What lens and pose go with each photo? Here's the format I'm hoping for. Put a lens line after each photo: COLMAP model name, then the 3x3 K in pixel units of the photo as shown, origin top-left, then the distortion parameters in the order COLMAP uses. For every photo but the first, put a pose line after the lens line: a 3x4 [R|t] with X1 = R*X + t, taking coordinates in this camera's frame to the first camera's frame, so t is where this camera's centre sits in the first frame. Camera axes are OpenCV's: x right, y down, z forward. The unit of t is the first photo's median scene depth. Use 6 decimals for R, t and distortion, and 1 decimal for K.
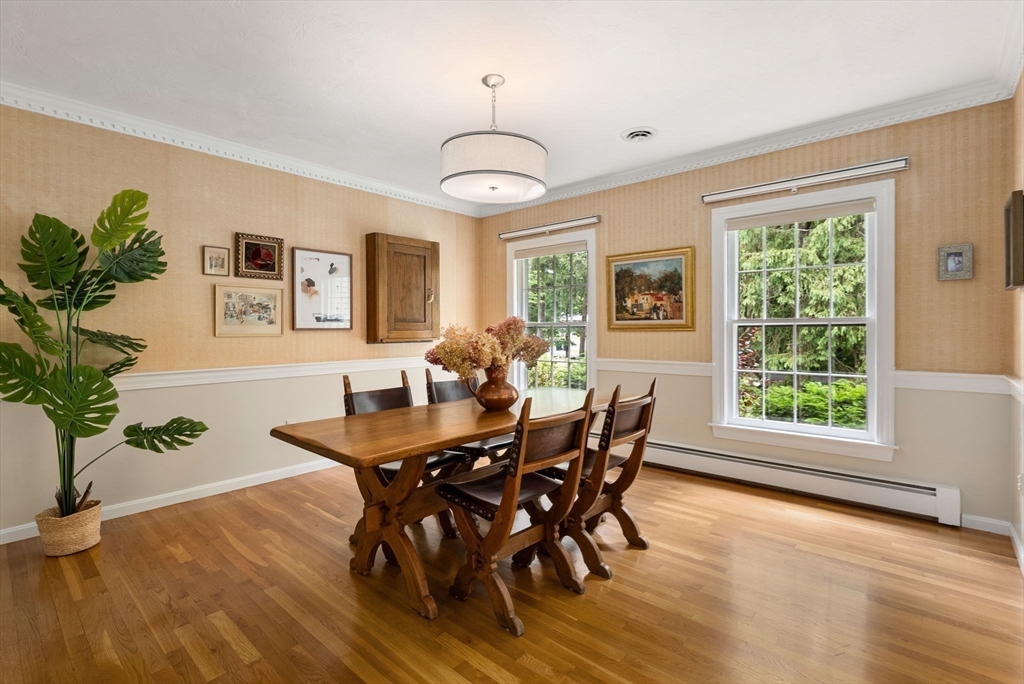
lens RADIAL K [[472.8, 0, 511.6], [0, 472.8, 330.9], [0, 0, 1]] dist [-0.008997, 0.003516]
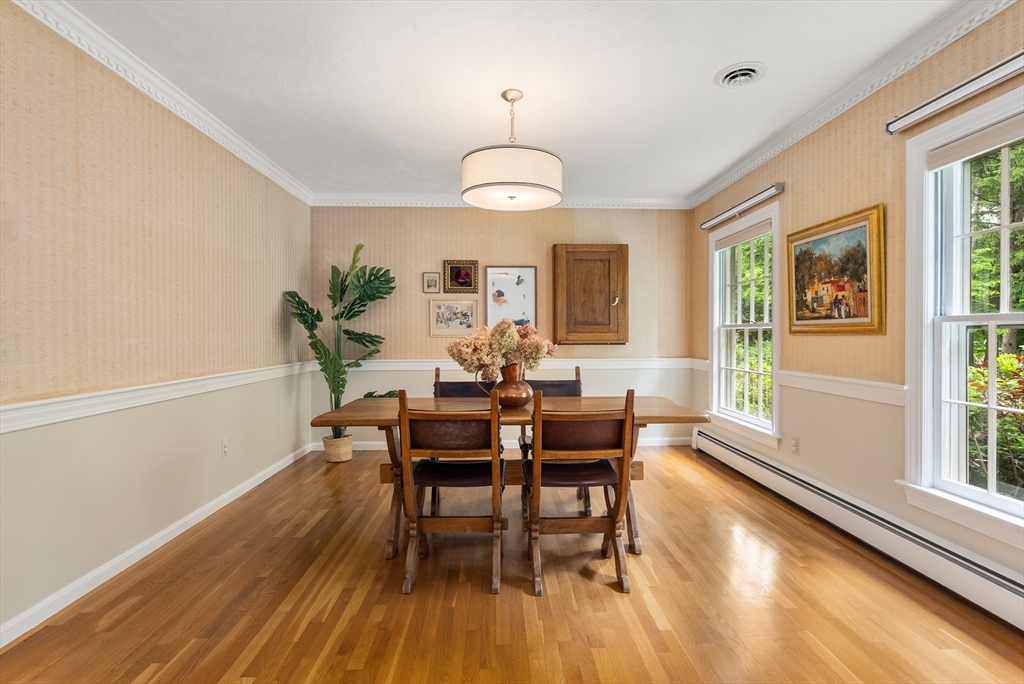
lens RADIAL K [[469.2, 0, 512.3], [0, 469.2, 338.5], [0, 0, 1]] dist [-0.010344, 0.001406]
pose [[0.695331, 0.011188, -0.718602, 0.473921], [-0.004981, 0.999930, 0.010749, 0.000912], [0.718672, -0.003894, 0.695338, 0.180355]]
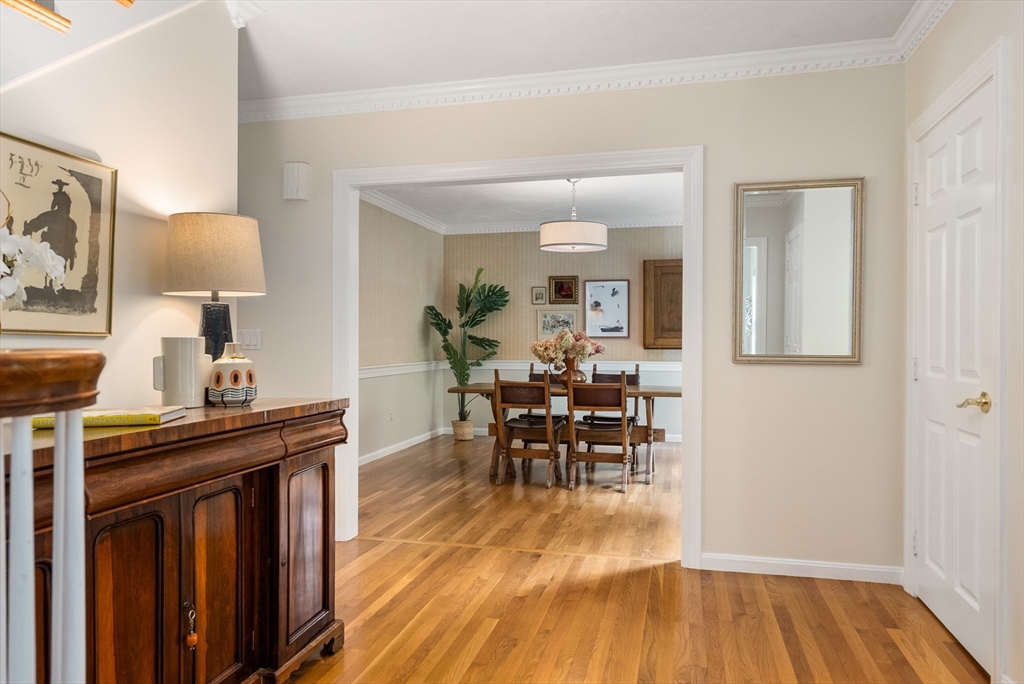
lens RADIAL K [[655.2, 0, 517.3], [0, 655.2, 343.1], [0, 0, 1]] dist [-0.002223, 0.000130]
pose [[0.471606, 0.009860, -0.881754, 1.190146], [-0.008438, 0.999942, 0.006668, 0.002844], [0.881769, 0.004296, 0.471662, -0.126897]]
